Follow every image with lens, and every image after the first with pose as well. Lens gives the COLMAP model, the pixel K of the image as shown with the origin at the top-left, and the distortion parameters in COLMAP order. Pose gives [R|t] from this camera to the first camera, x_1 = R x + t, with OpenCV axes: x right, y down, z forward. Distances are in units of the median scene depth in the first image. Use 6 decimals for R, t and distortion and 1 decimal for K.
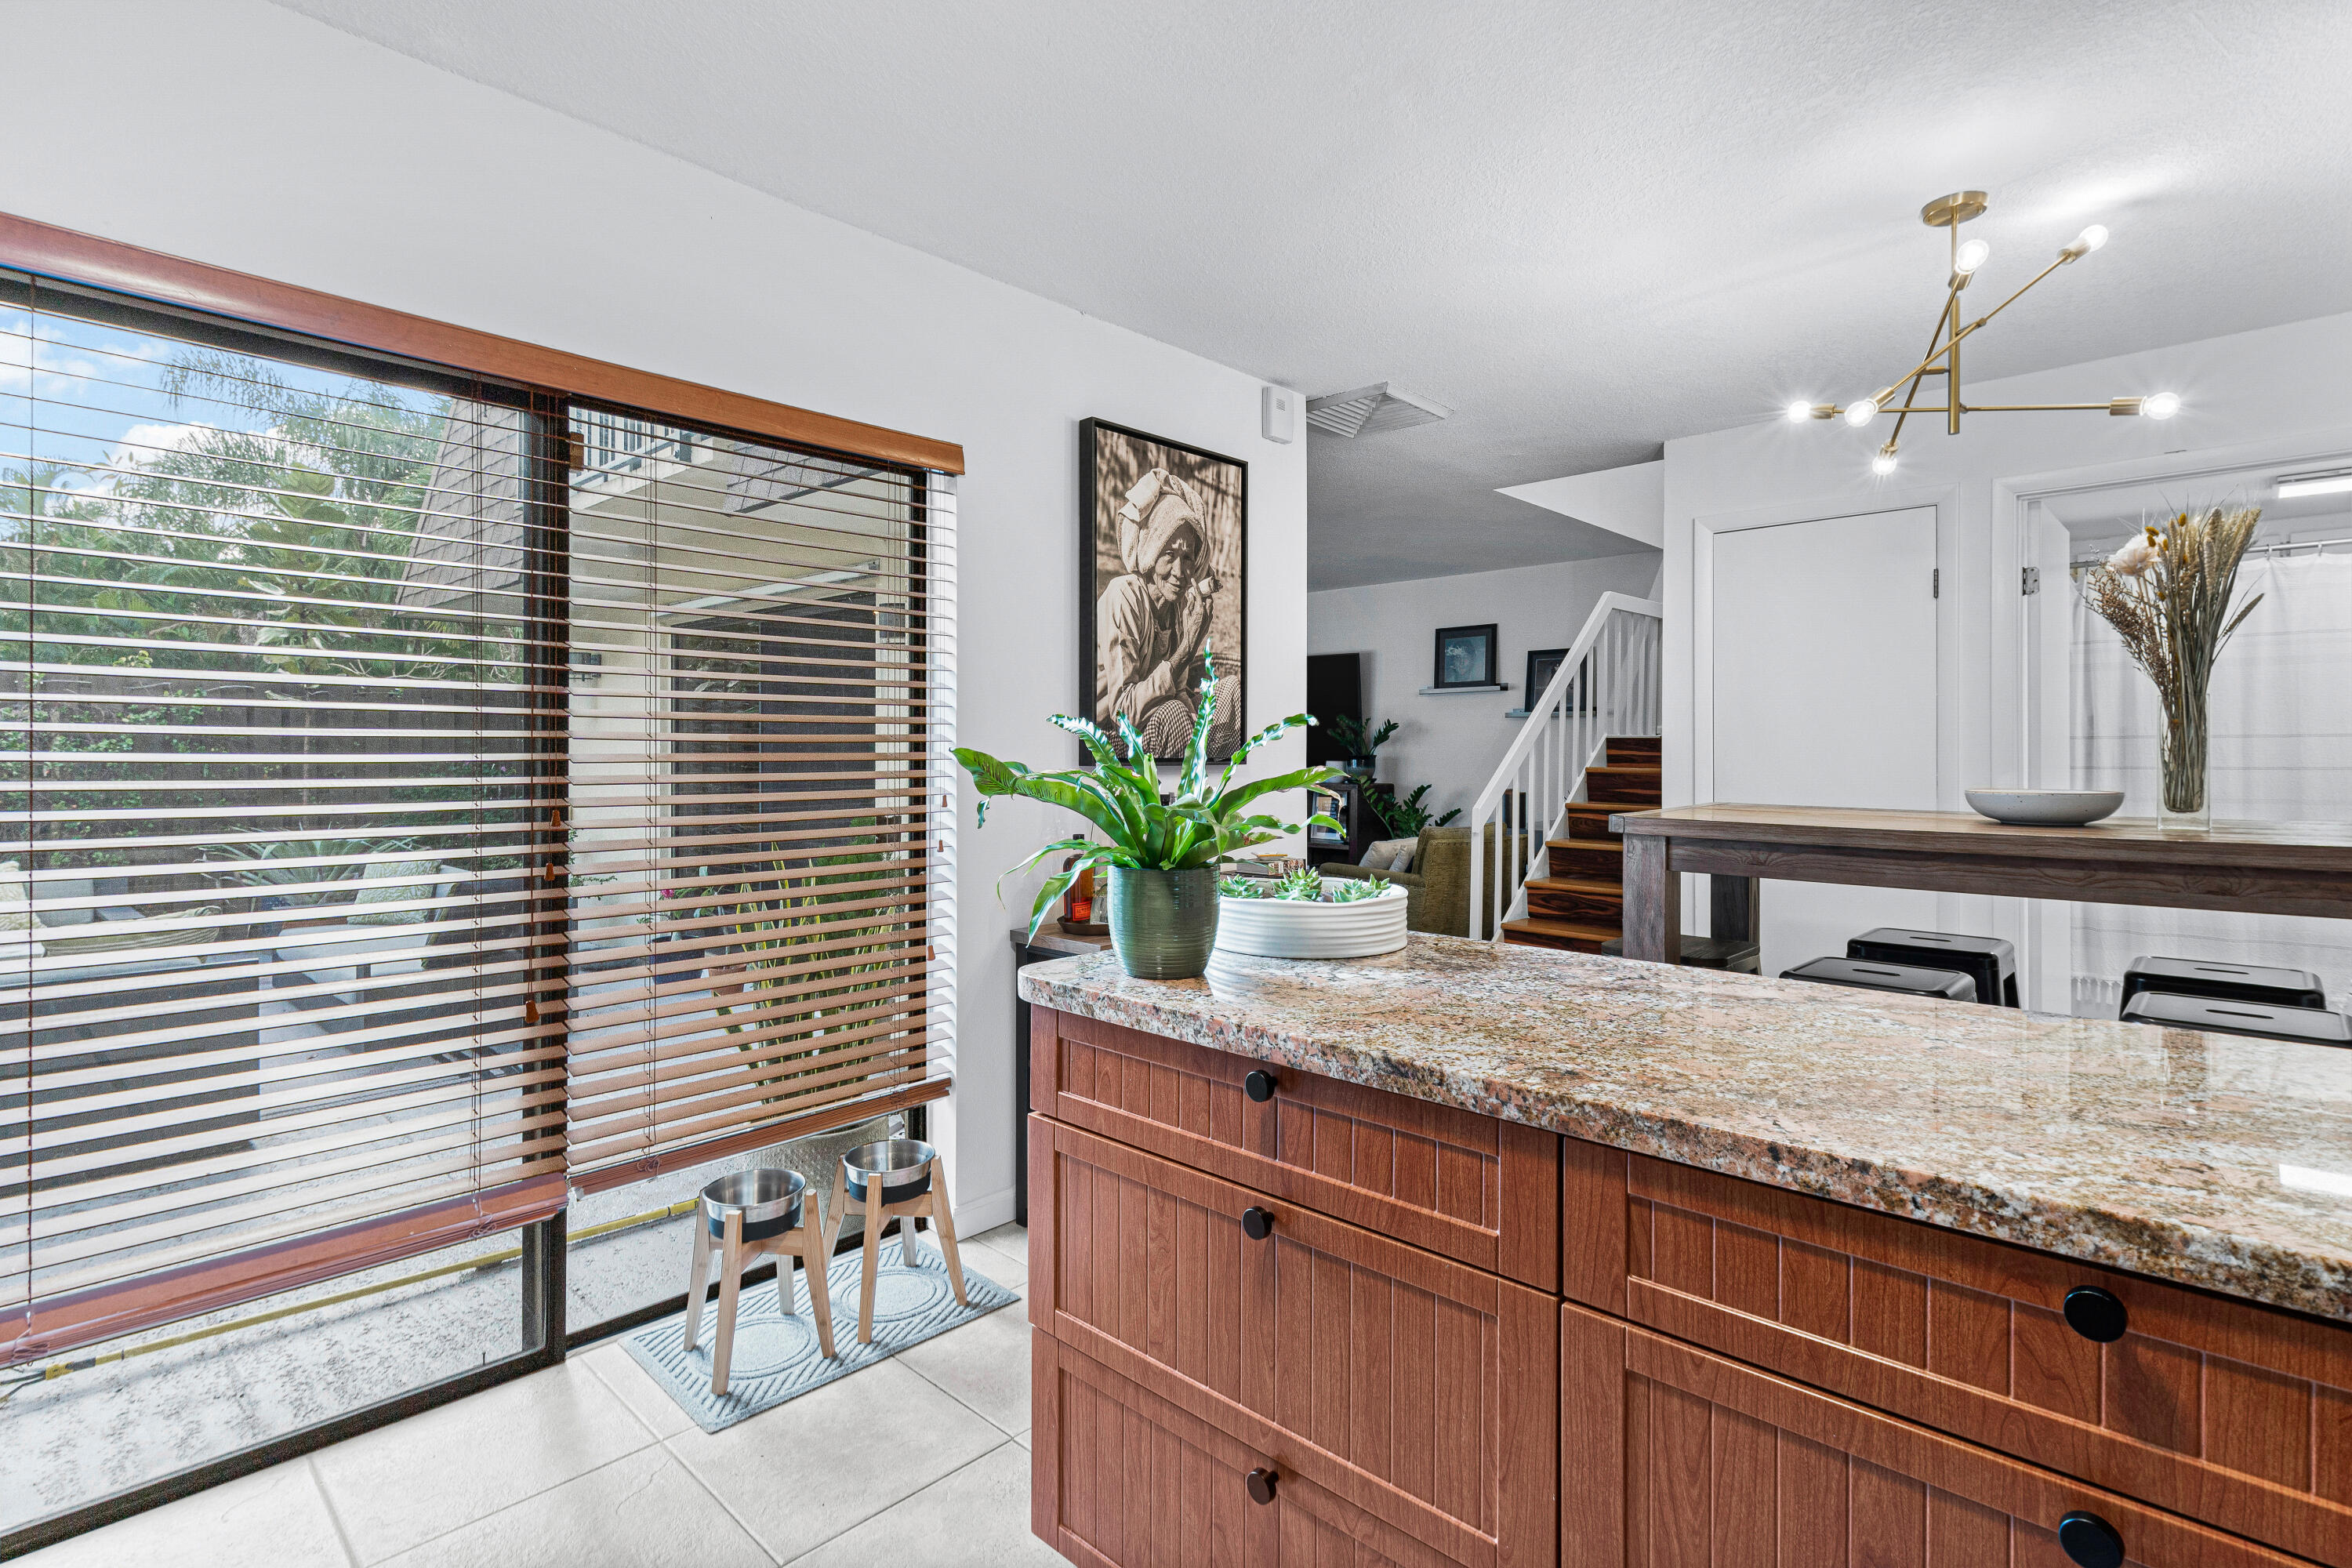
lens RADIAL K [[1130.3, 0, 1169.0], [0, 1130.3, 746.2], [0, 0, 1]] dist [0.000924, 0.000102]
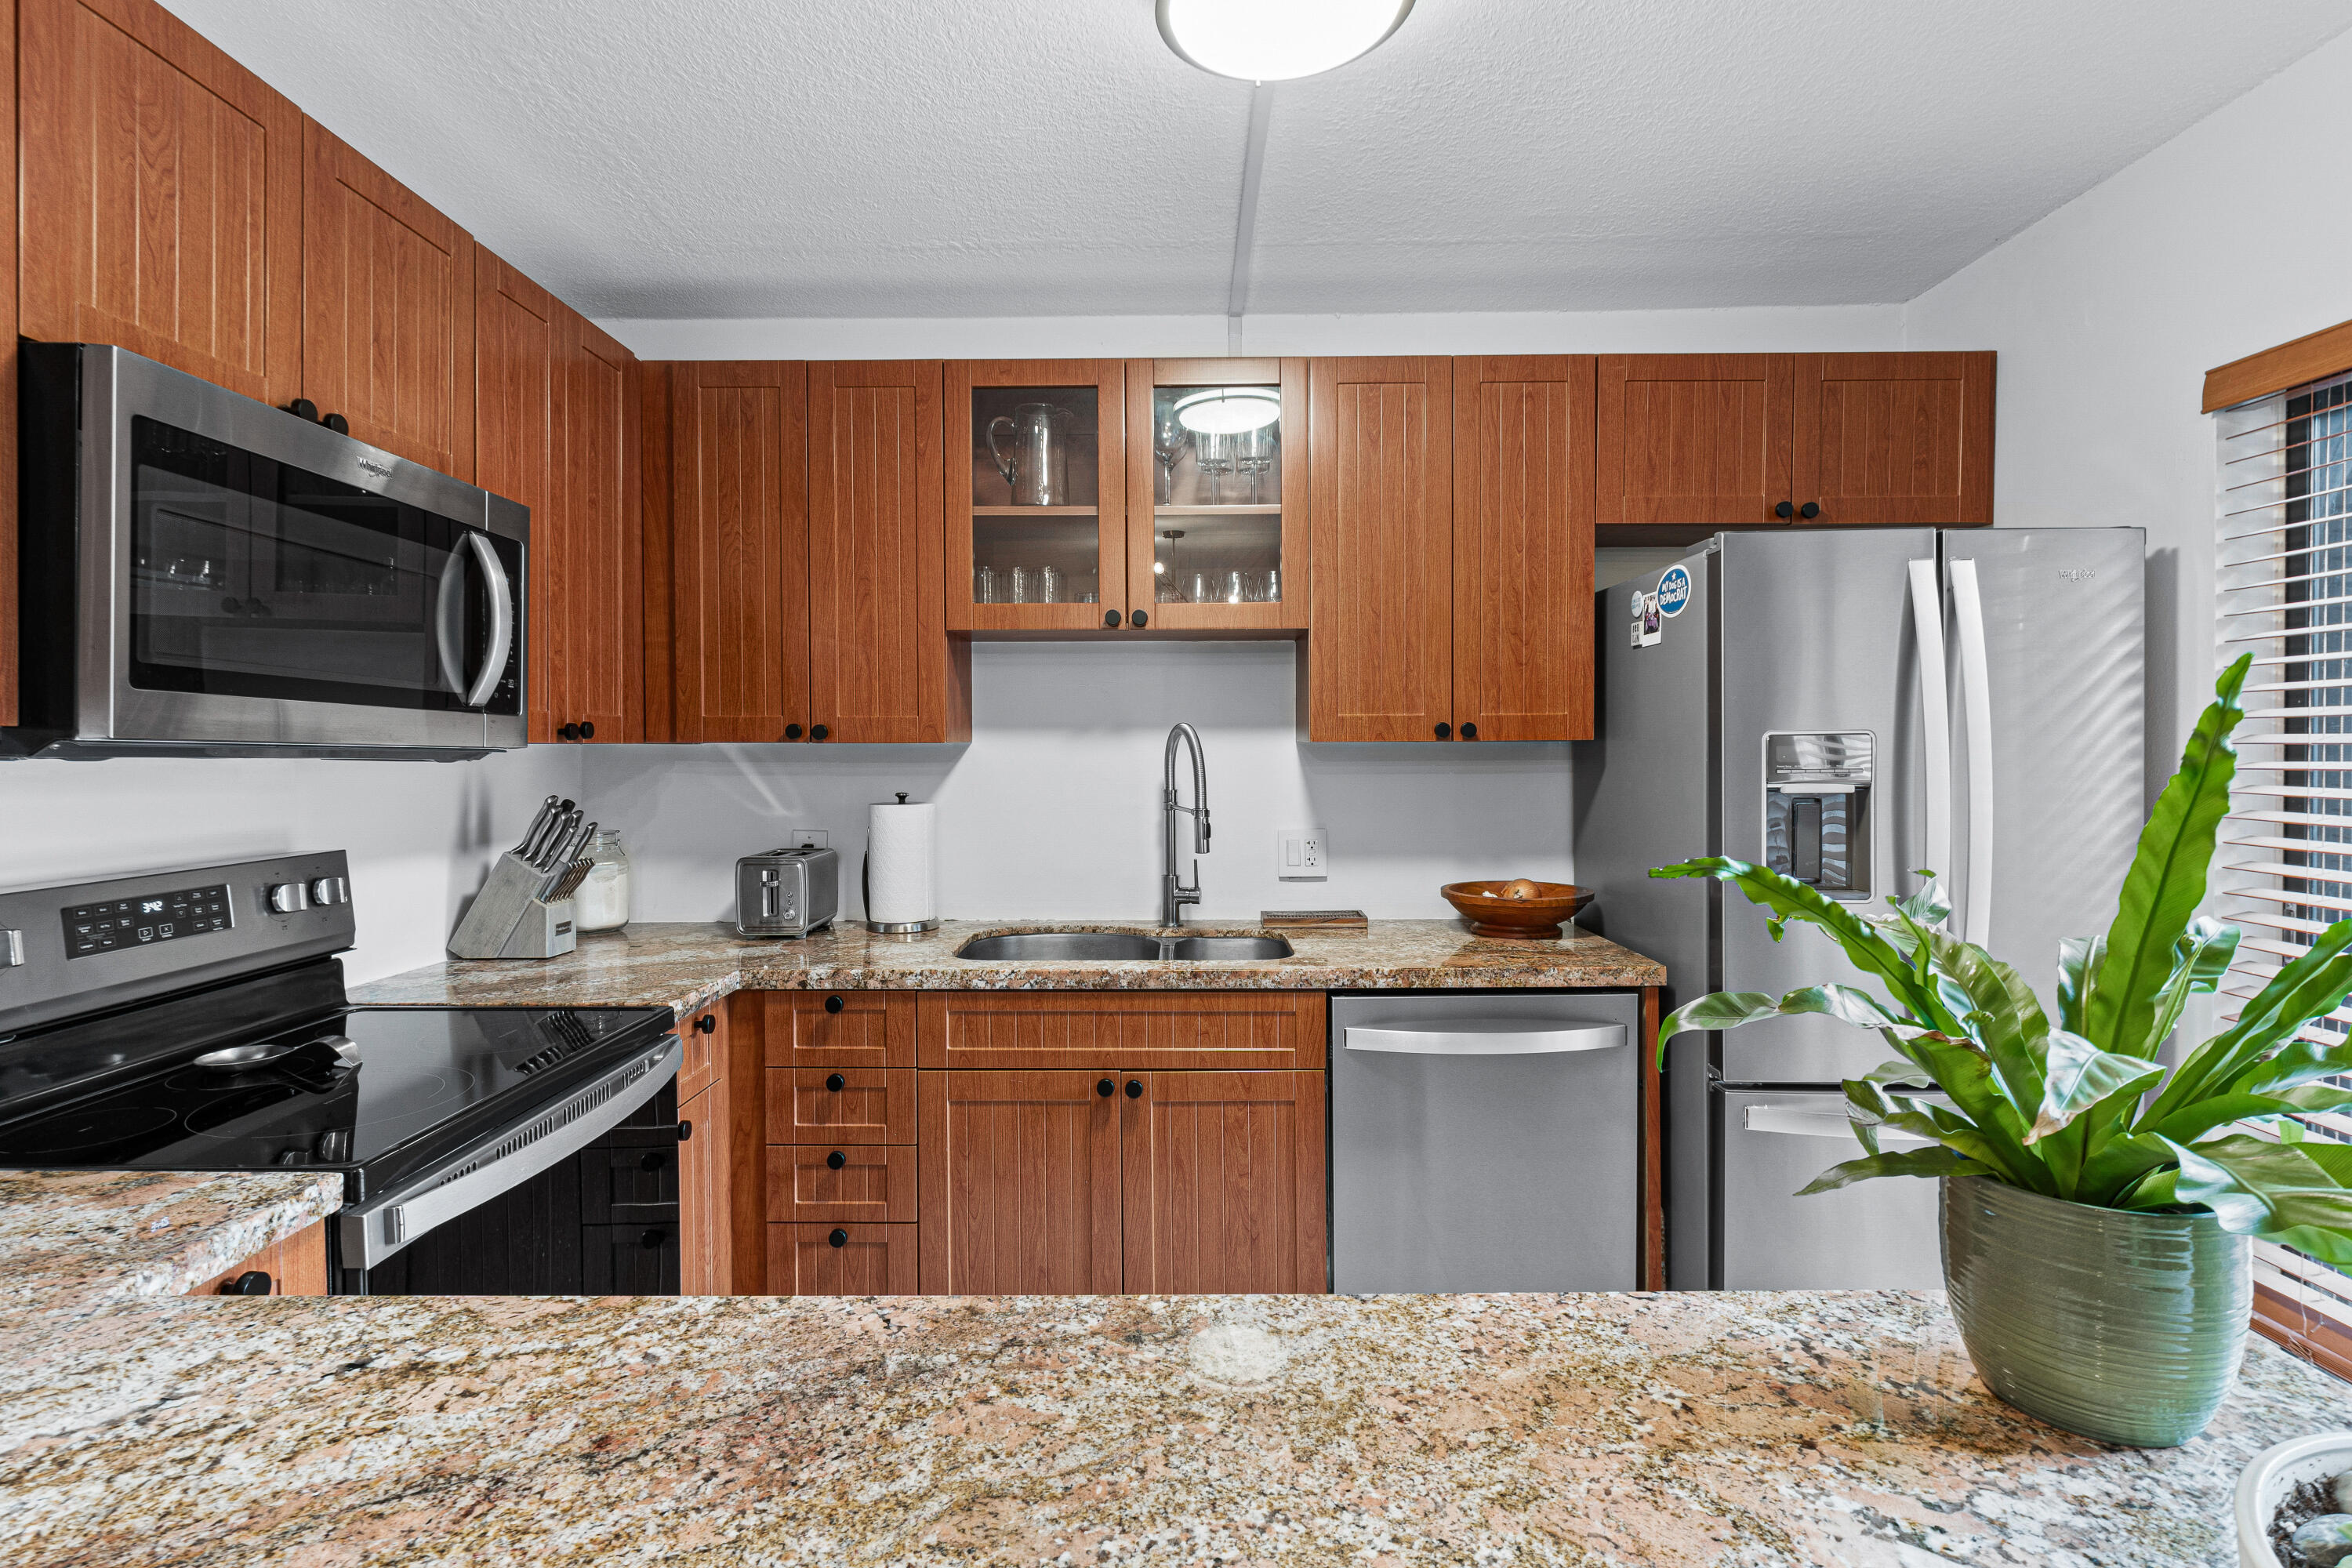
lens RADIAL K [[1130.3, 0, 1169.0], [0, 1130.3, 746.2], [0, 0, 1]] dist [0.000924, 0.000102]
pose [[-0.732589, 0.000503, -0.680672, 0.923210], [0.007864, 0.999939, -0.007724, -0.109249], [0.680626, -0.011011, -0.732548, 1.703555]]
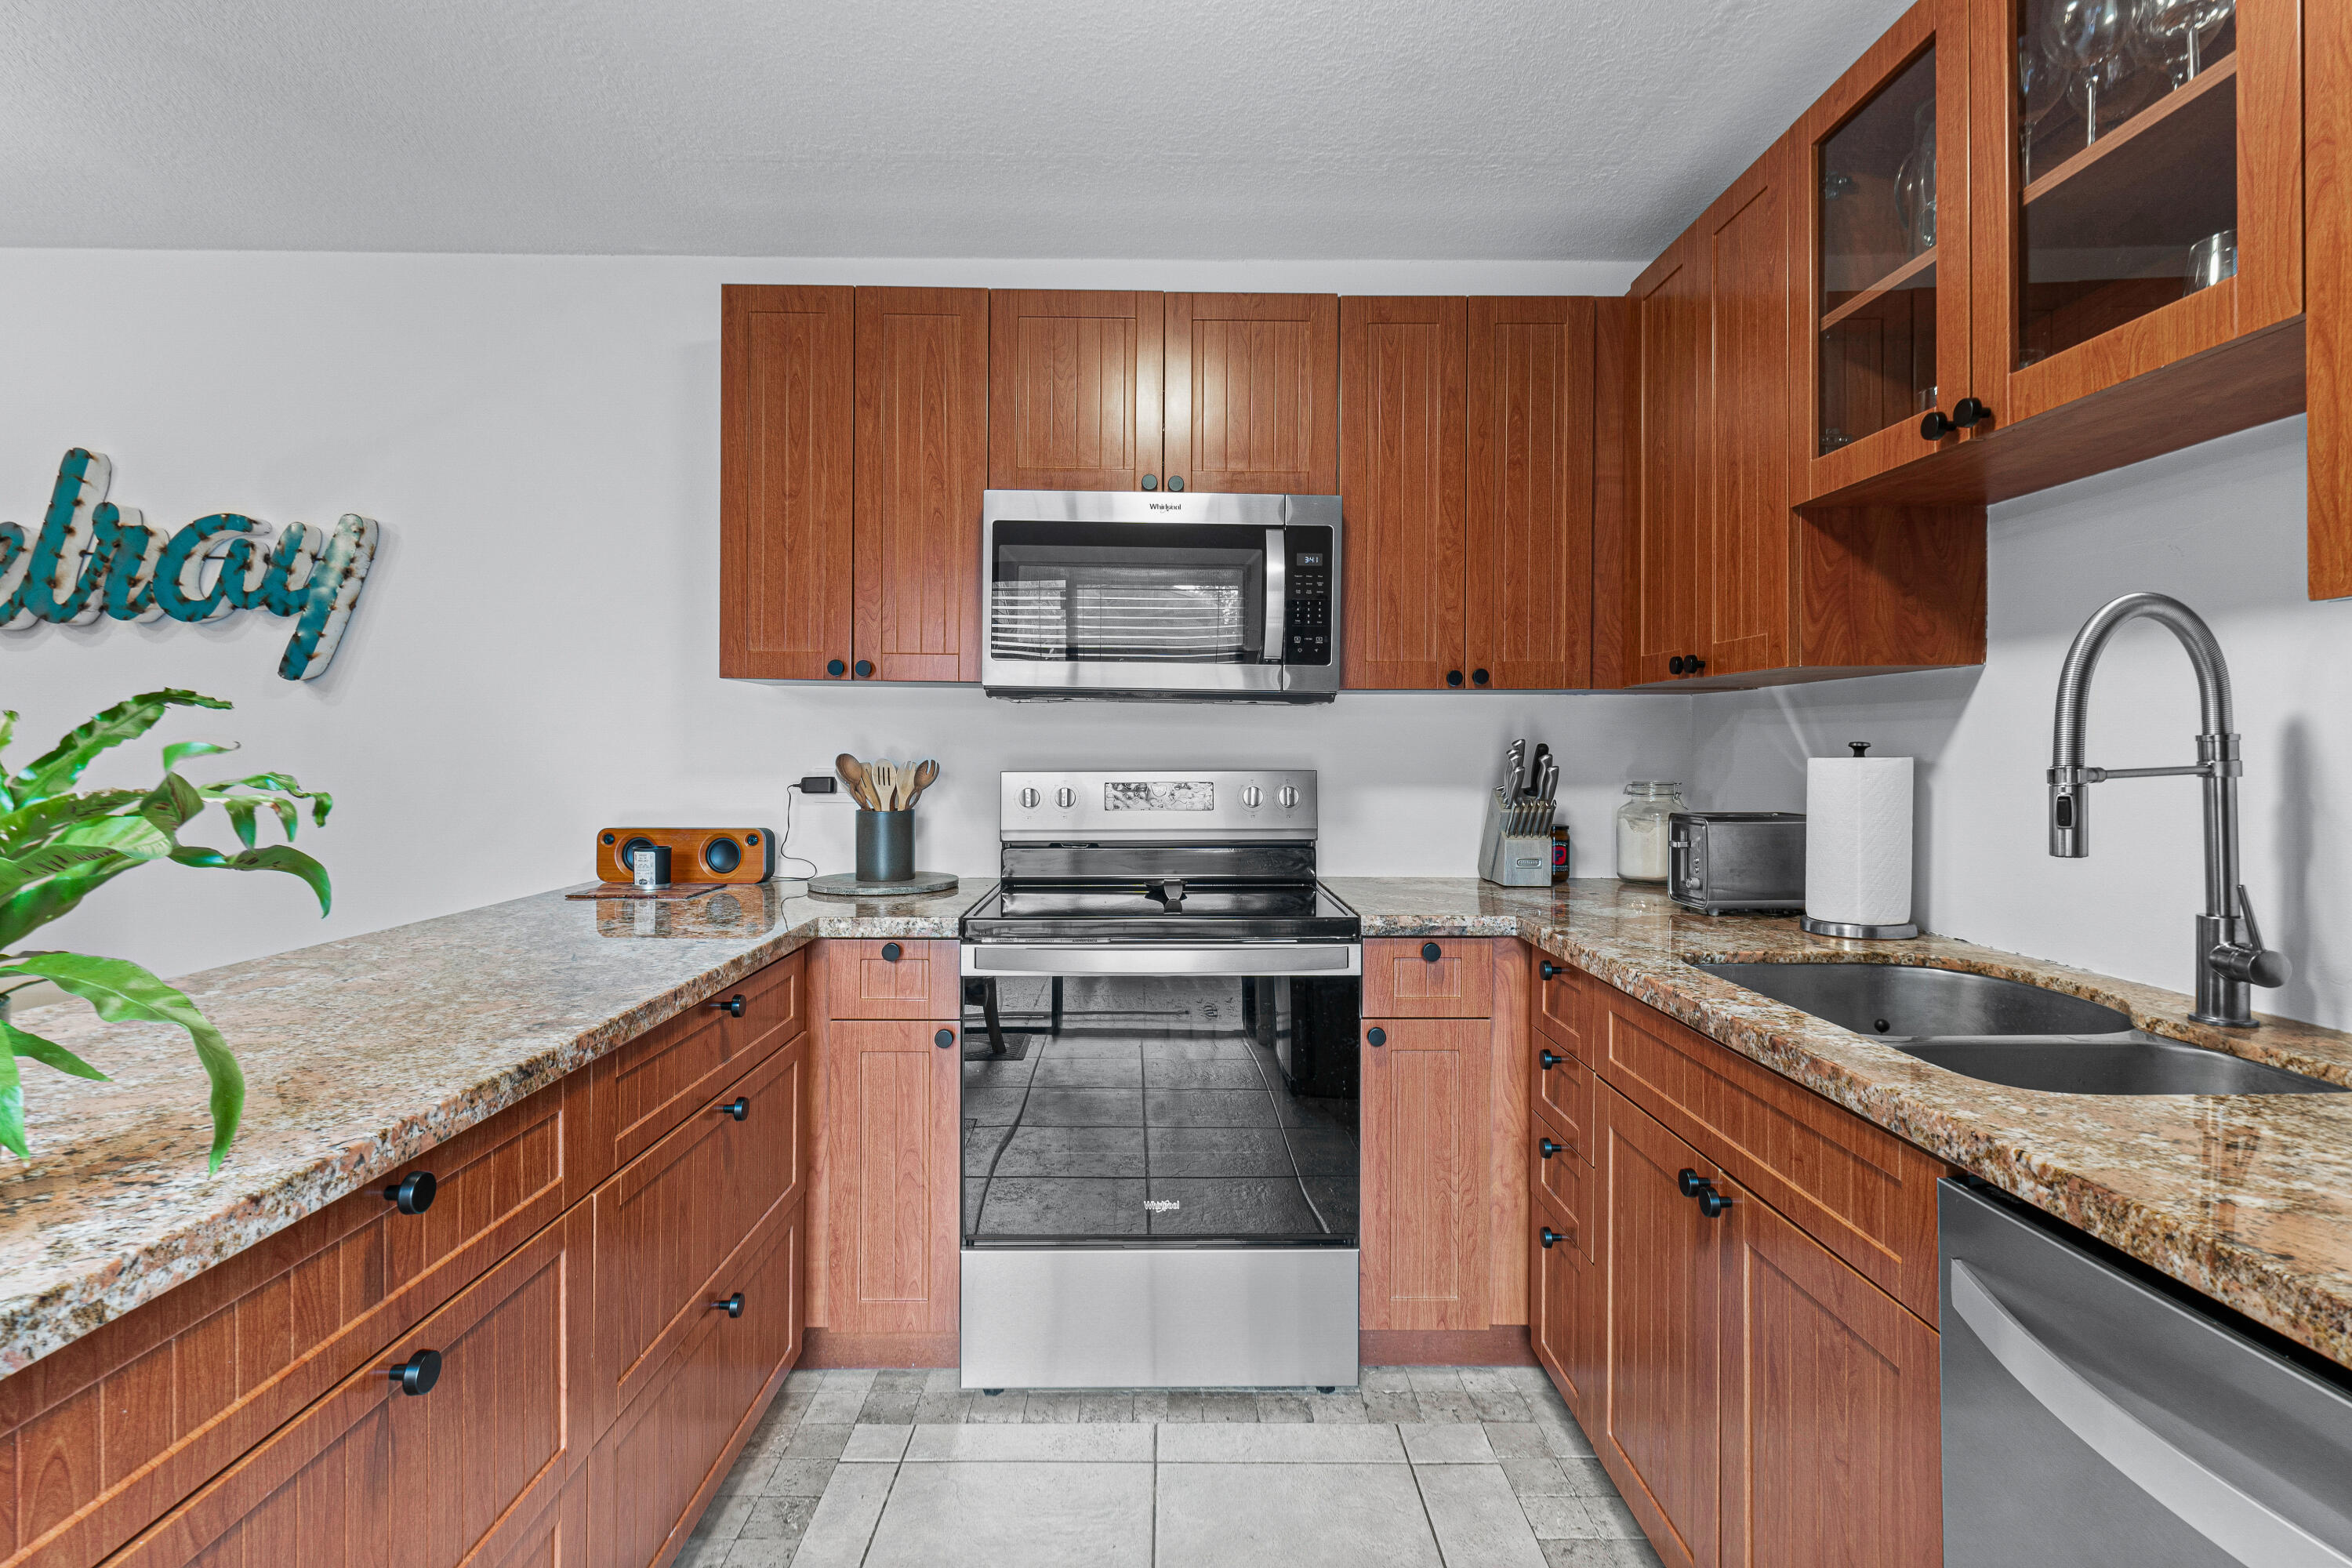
lens RADIAL K [[1130.3, 0, 1169.0], [0, 1130.3, 746.2], [0, 0, 1]] dist [0.000924, 0.000102]
pose [[-0.694258, 0.001007, 0.719725, -1.024613], [-0.006014, 0.999956, -0.007200, 0.003968], [-0.719701, -0.009328, -0.694222, 1.460666]]
